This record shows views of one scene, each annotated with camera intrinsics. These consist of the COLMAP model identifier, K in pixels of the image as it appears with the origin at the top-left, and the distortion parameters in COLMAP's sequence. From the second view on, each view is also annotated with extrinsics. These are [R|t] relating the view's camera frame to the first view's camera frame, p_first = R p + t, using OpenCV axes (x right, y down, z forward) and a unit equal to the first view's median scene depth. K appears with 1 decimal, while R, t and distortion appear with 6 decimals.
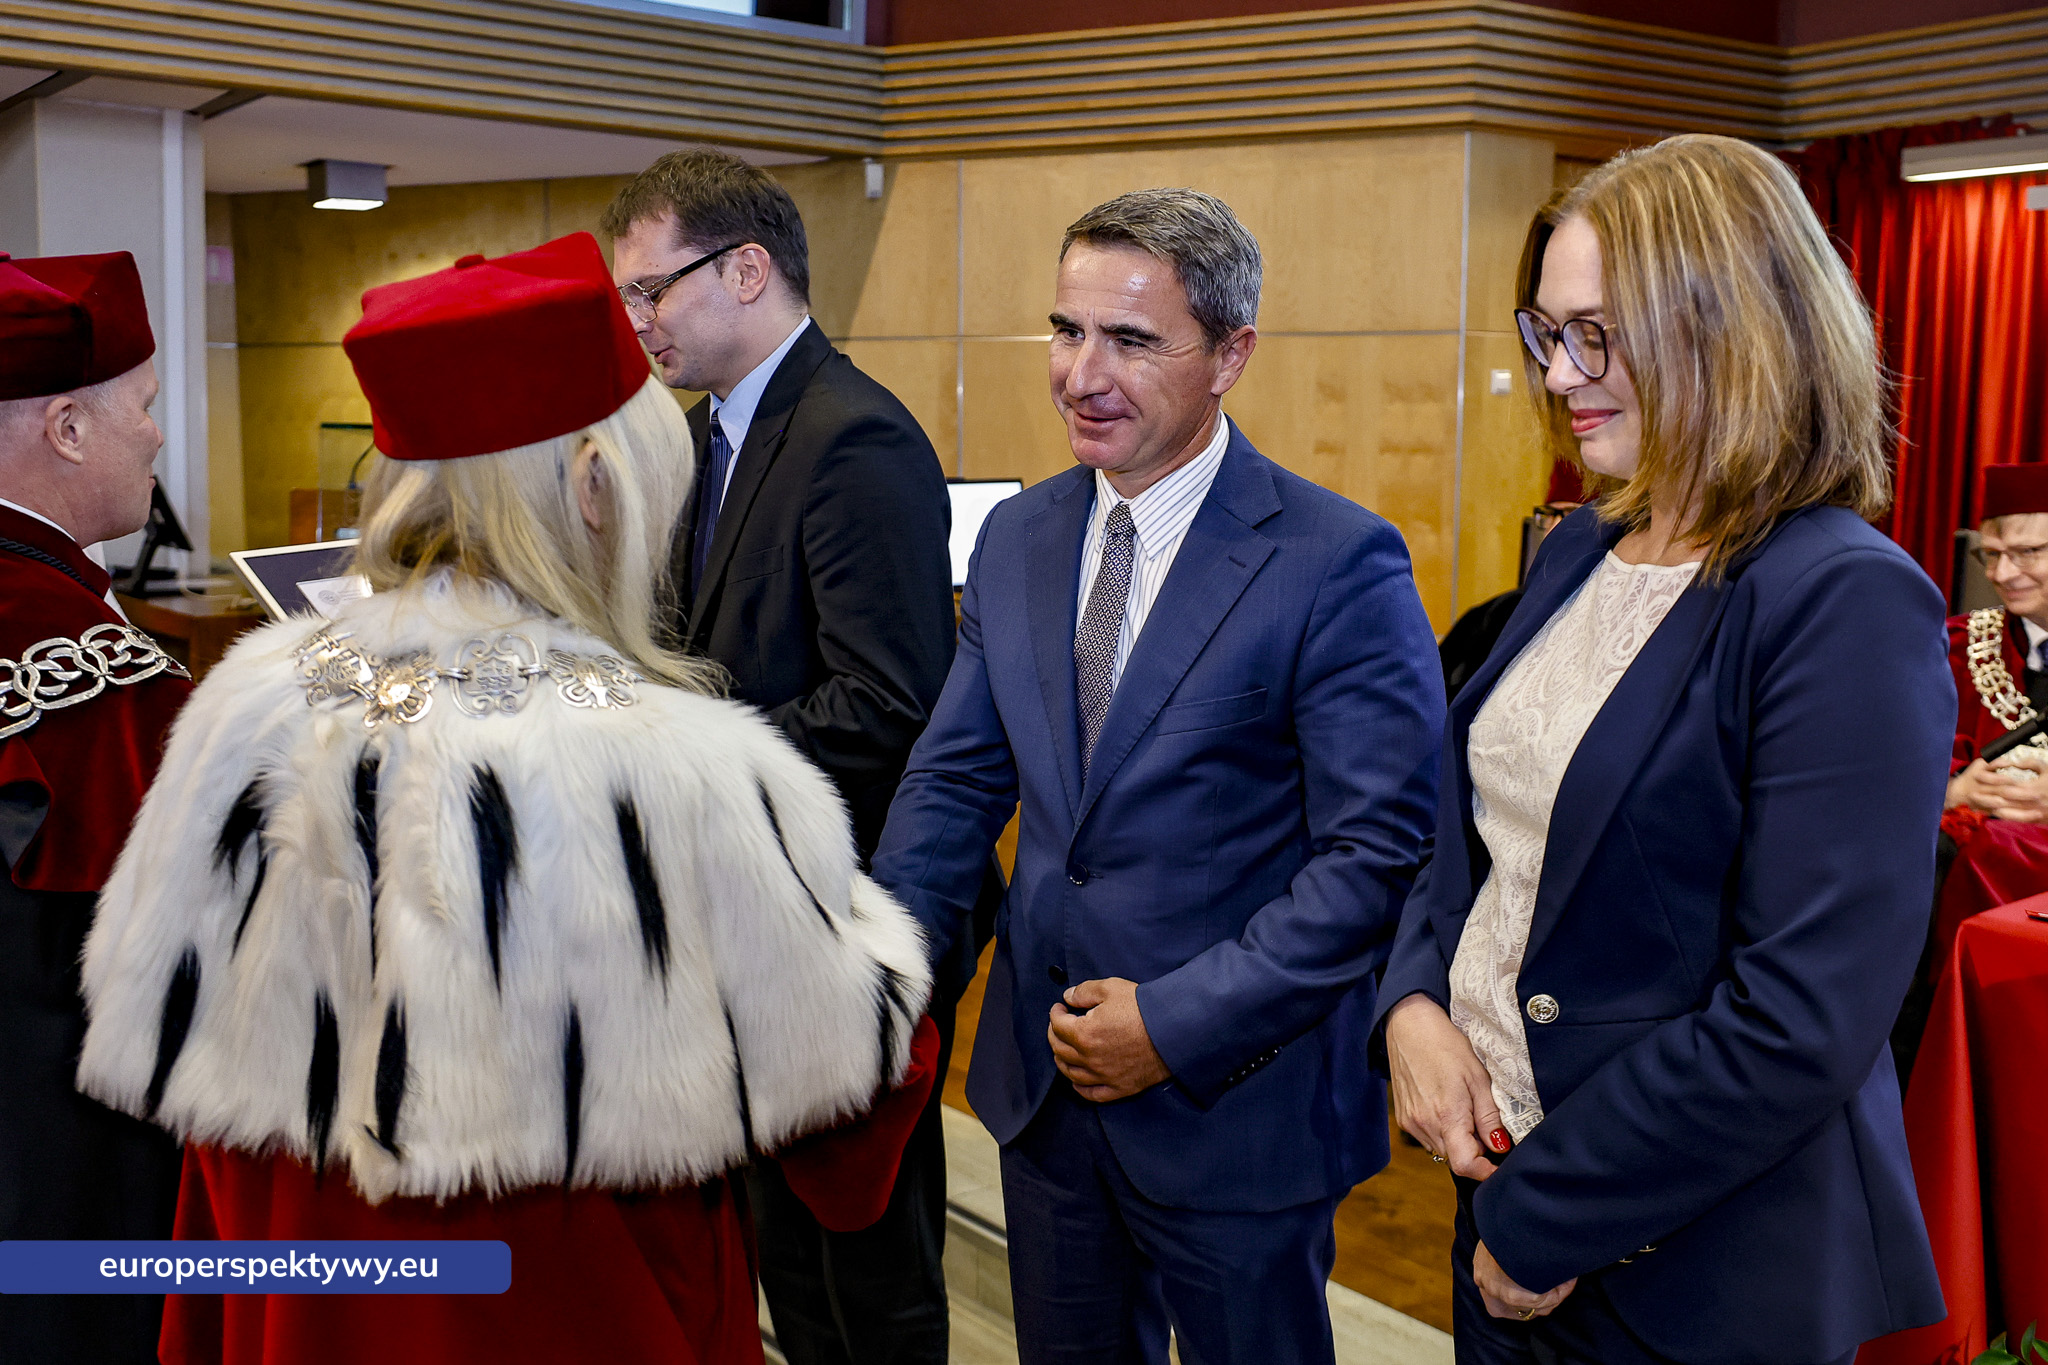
lens RADIAL K [[1961.6, 0, 1036.5], [0, 1961.6, 696.5], [0, 0, 1]] dist [0.006219, 0.000000]
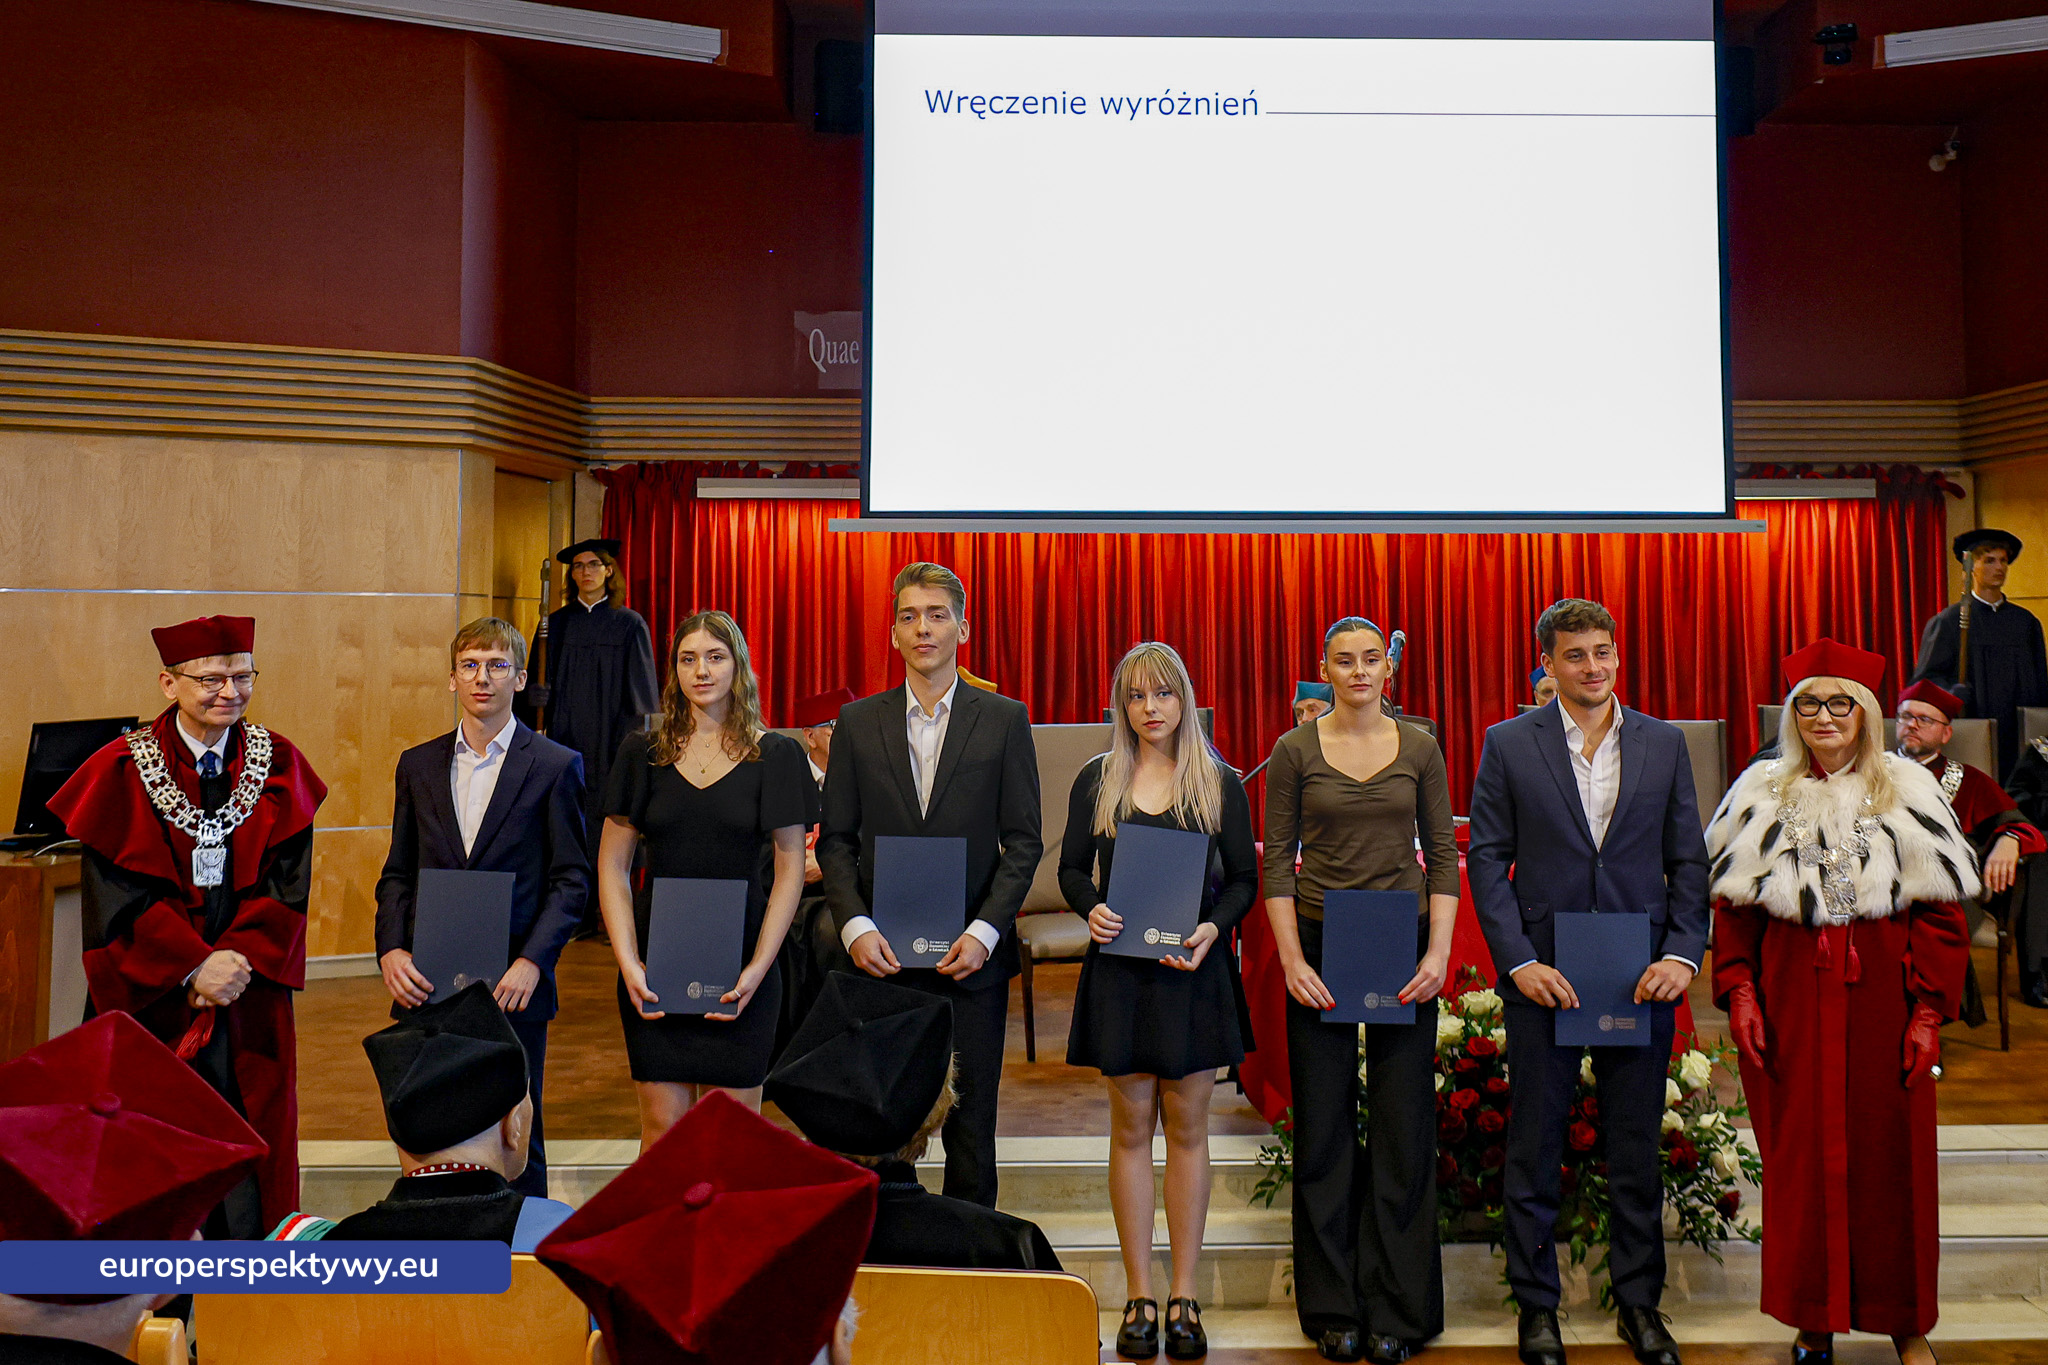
lens RADIAL K [[2014.1, 0, 1101.0], [0, 2014.1, 517.8], [0, 0, 1]] dist [-0.000188, 0.000000]
pose [[0.608284, 0.038339, 0.792793, -0.584252], [0.113058, 0.984463, -0.134353, -0.003951], [-0.785626, 0.171357, 0.594499, -0.159781]]
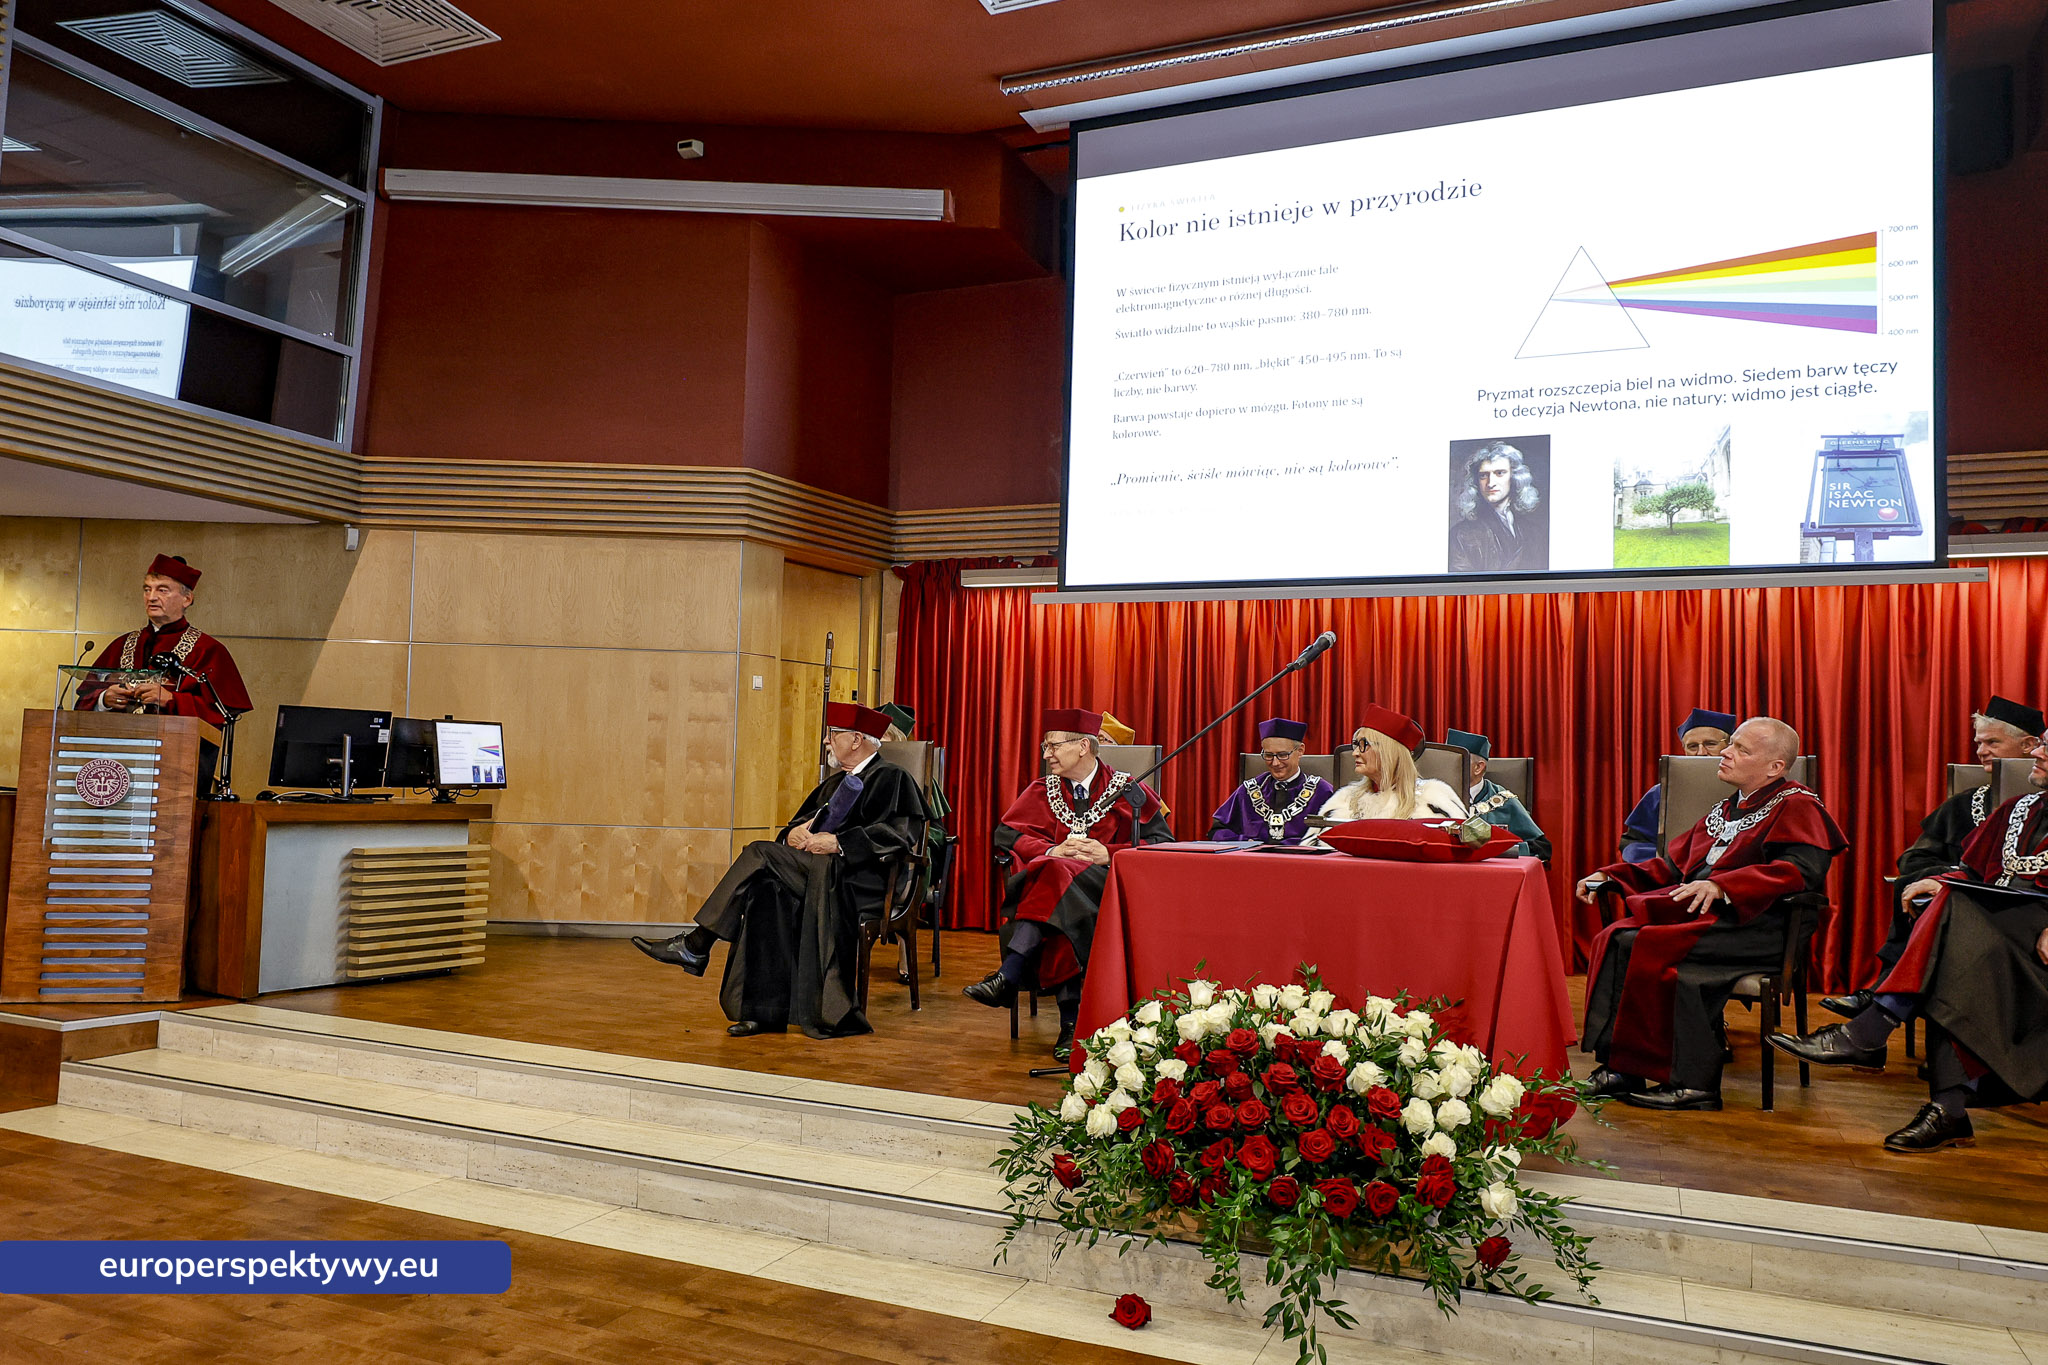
lens RADIAL K [[1465.8, 0, 946.4], [0, 1465.8, 733.0], [0, 0, 1]] dist [-0.004452, 0.005386]
pose [[0.895329, 0.027095, 0.444581, -0.184811], [0.041135, 0.988852, -0.143107, 0.074106], [-0.443502, 0.146415, 0.884233, -0.205886]]
